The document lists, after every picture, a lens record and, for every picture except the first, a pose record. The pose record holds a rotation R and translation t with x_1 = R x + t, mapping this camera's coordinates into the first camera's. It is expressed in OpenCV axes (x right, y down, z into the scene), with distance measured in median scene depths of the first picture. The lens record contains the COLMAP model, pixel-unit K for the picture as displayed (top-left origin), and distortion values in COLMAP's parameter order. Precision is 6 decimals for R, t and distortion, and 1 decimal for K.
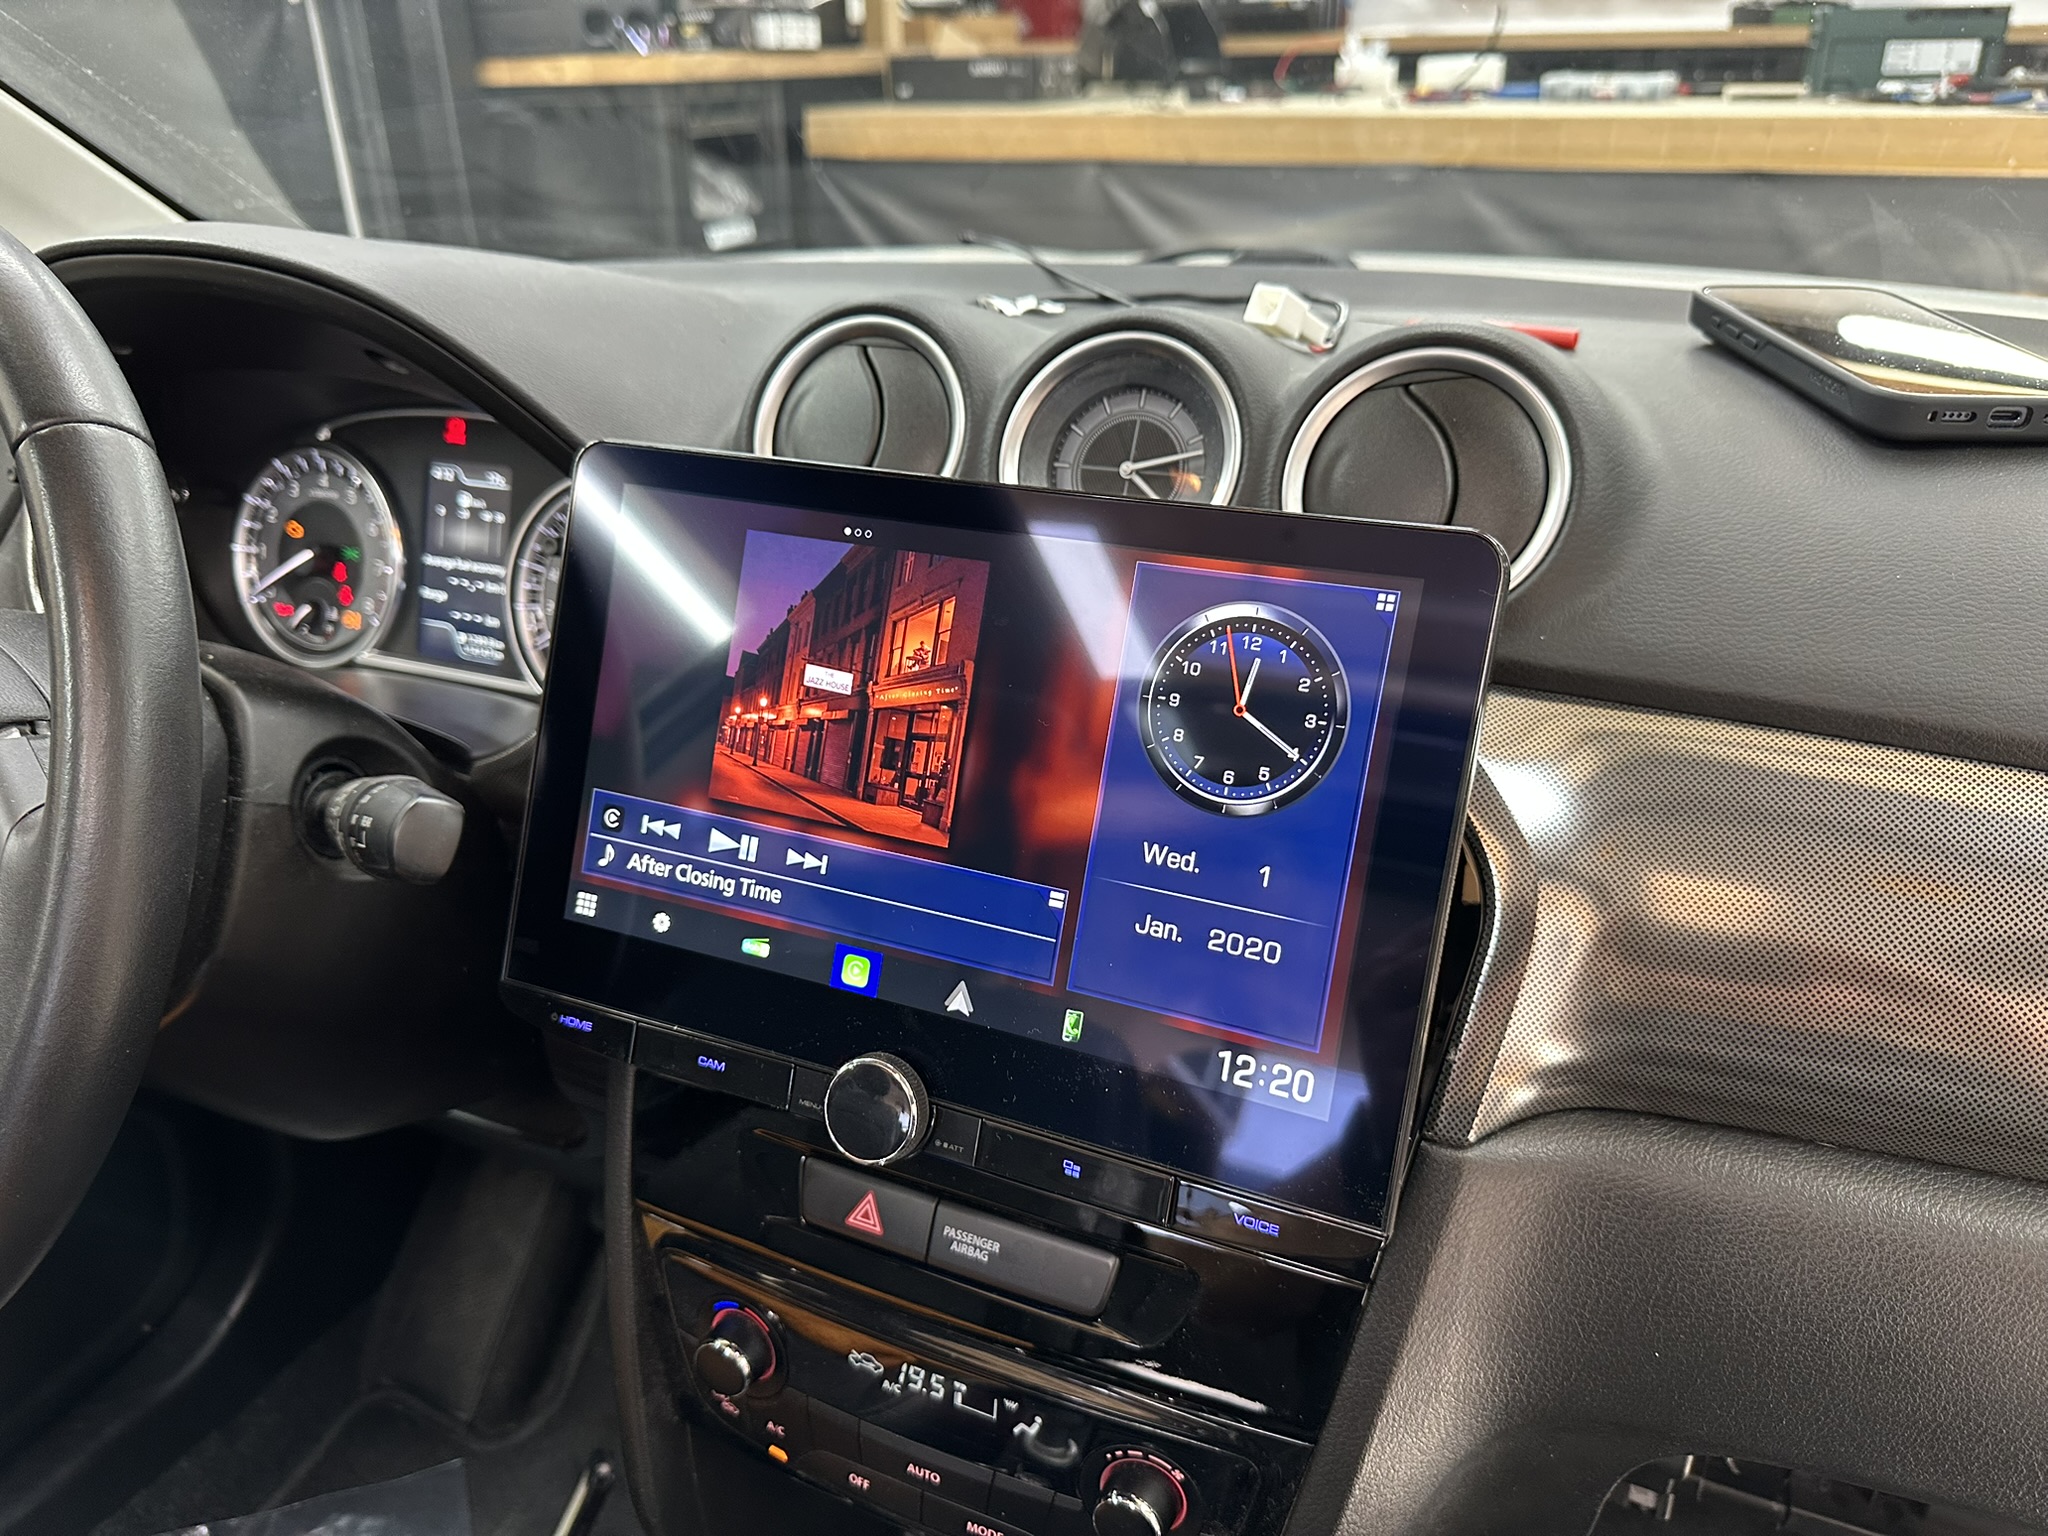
lens RADIAL K [[1416.8, 0, 1024.8], [0, 1416.8, 780.2], [0, 0, 1]] dist [0.000370, -0.041295]
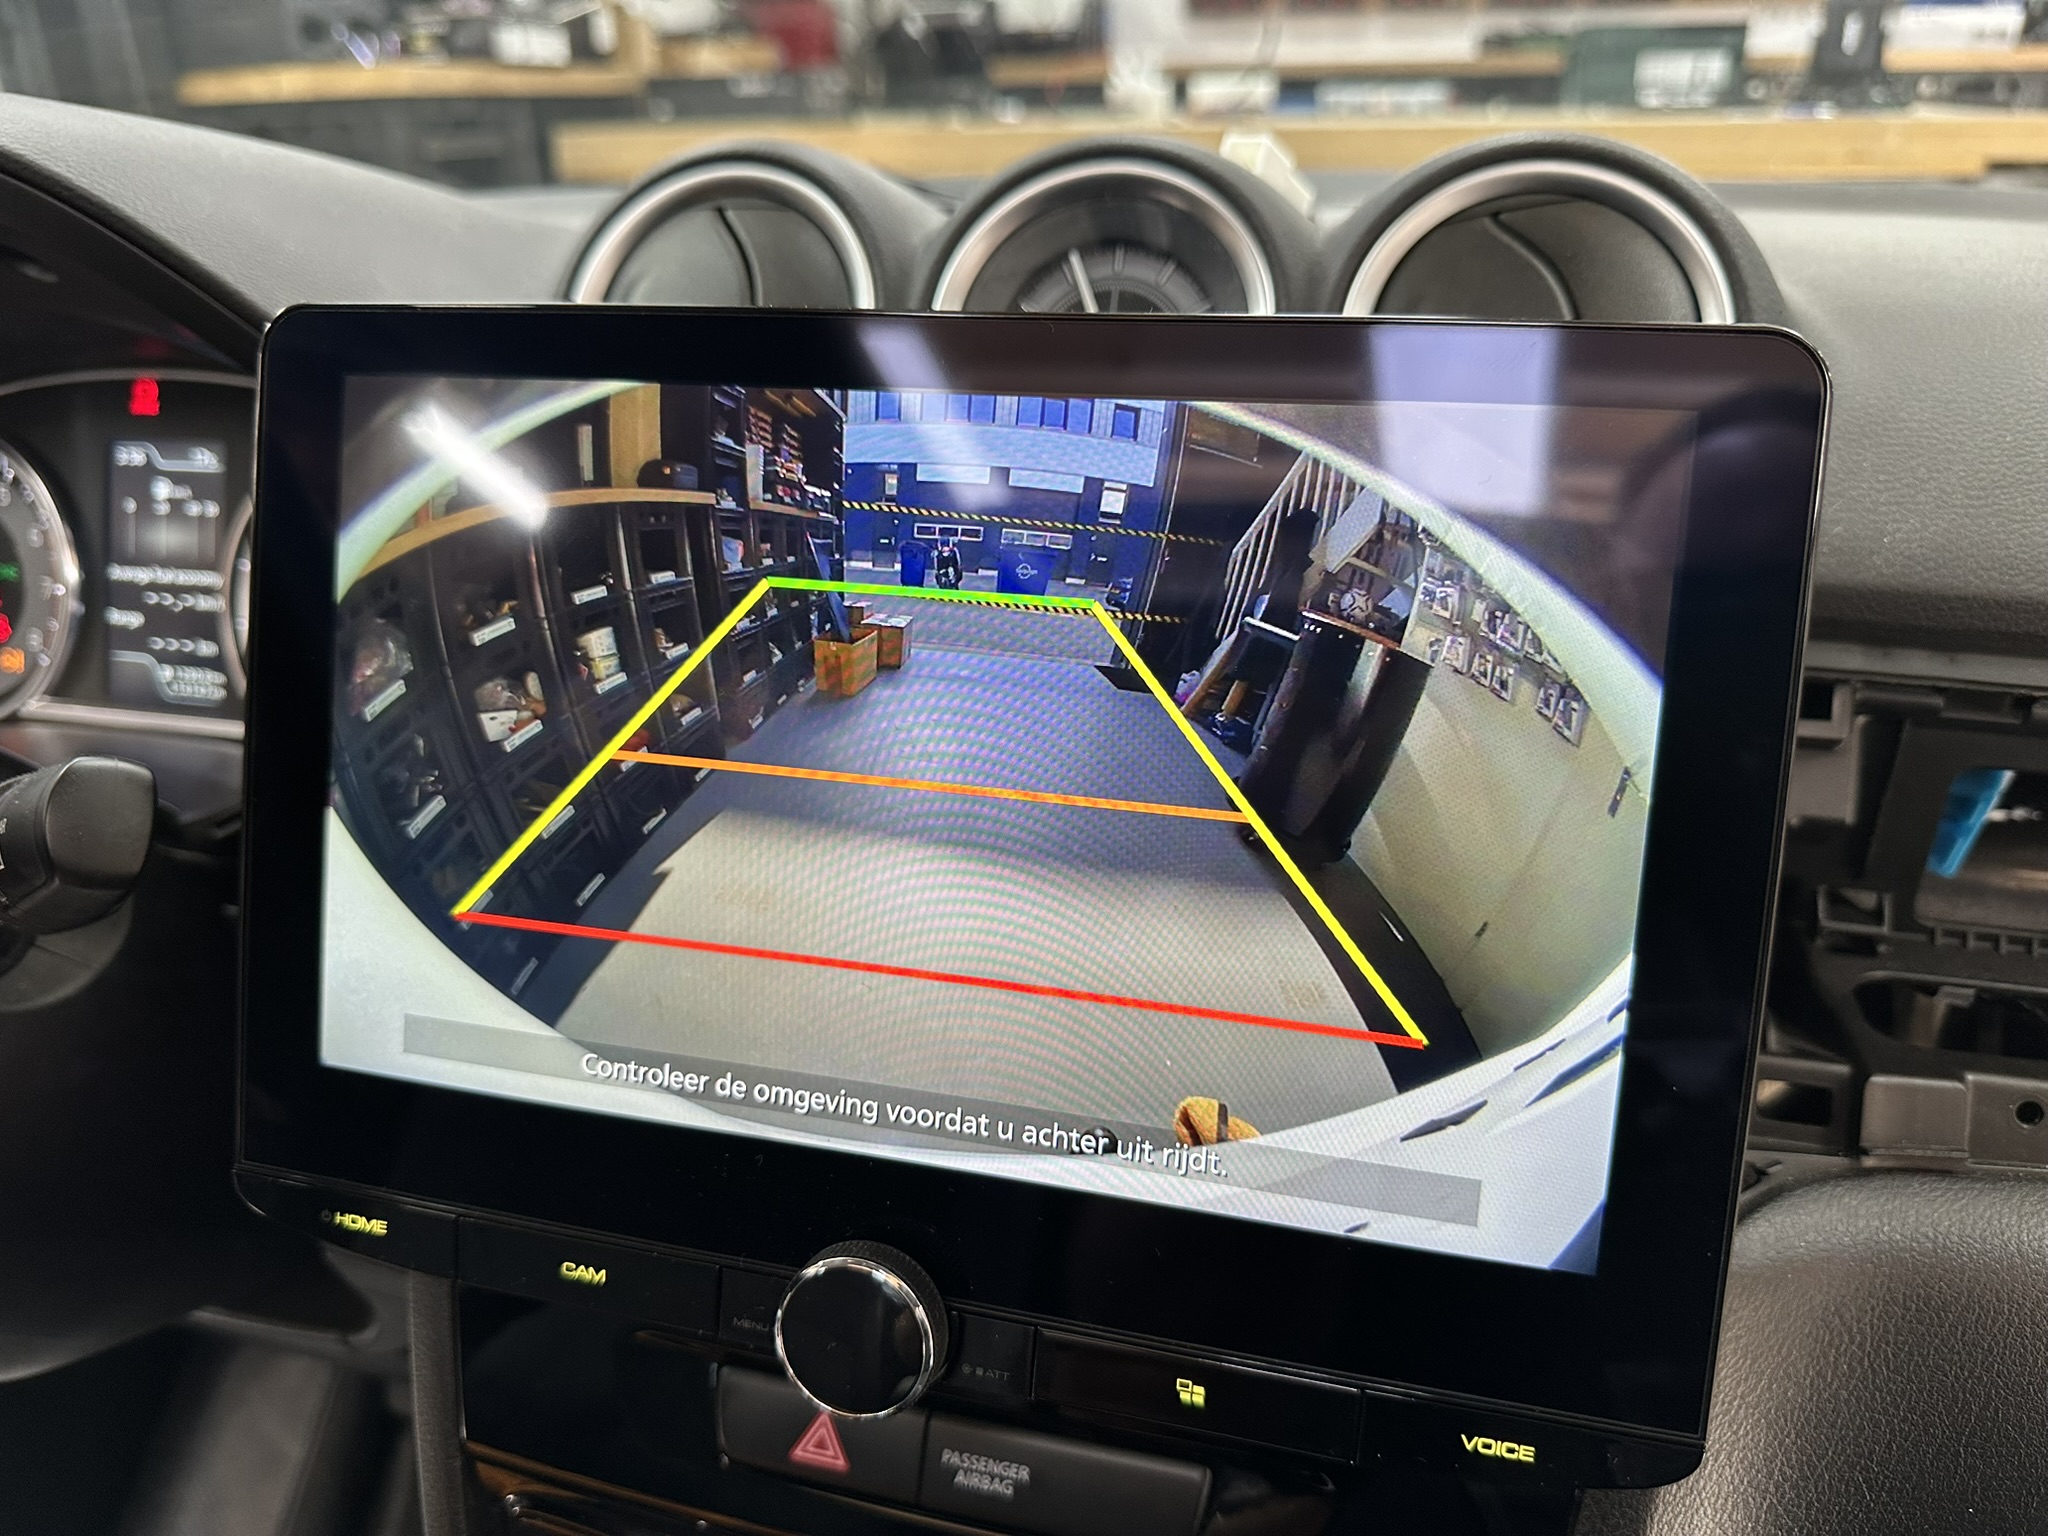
lens RADIAL K [[1501.3, 0, 1028.1], [0, 1501.3, 772.8], [0, 0, 1]] dist [-0.065108, 0.037909]
pose [[0.988679, -0.065592, 0.134947, -0.056291], [0.071188, 0.996774, -0.037064, 0.013183], [-0.132080, 0.046251, 0.990159, 0.171502]]
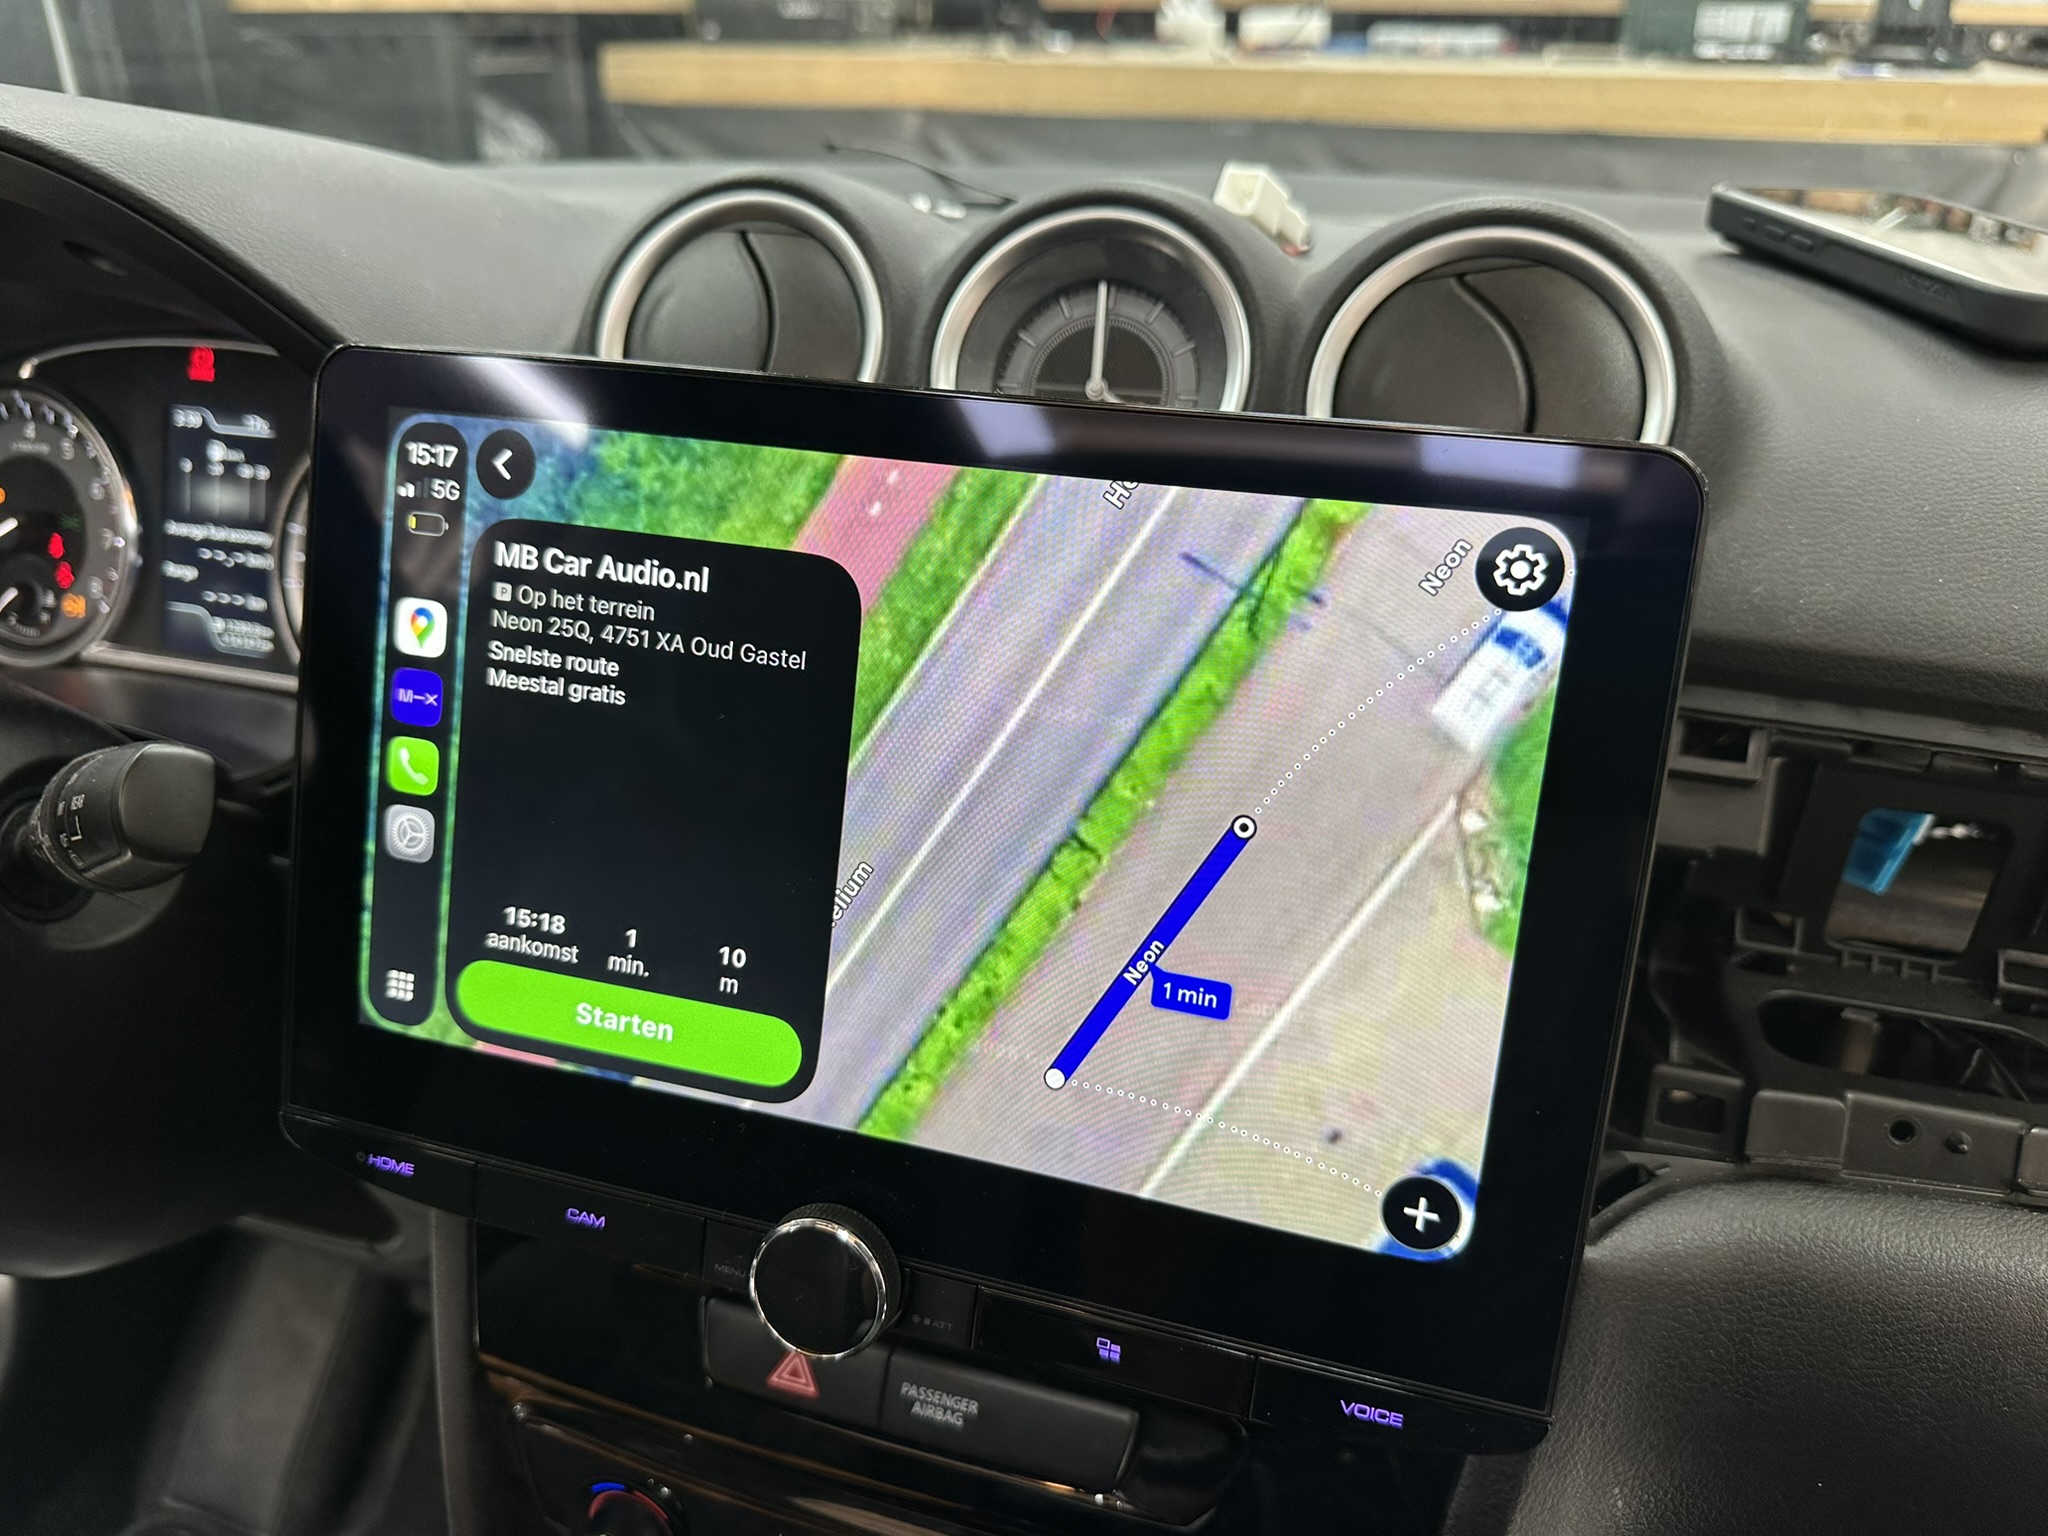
lens RADIAL K [[1482.0, 0, 1024.0], [0, 1482.0, 768.0], [0, 0, 1]] dist [-0.038787, 0.008715]
pose [[0.992972, -0.031946, 0.113955, -0.044094], [0.031496, 0.999487, 0.005748, -0.010584], [-0.114080, -0.002119, 0.993469, 0.129424]]
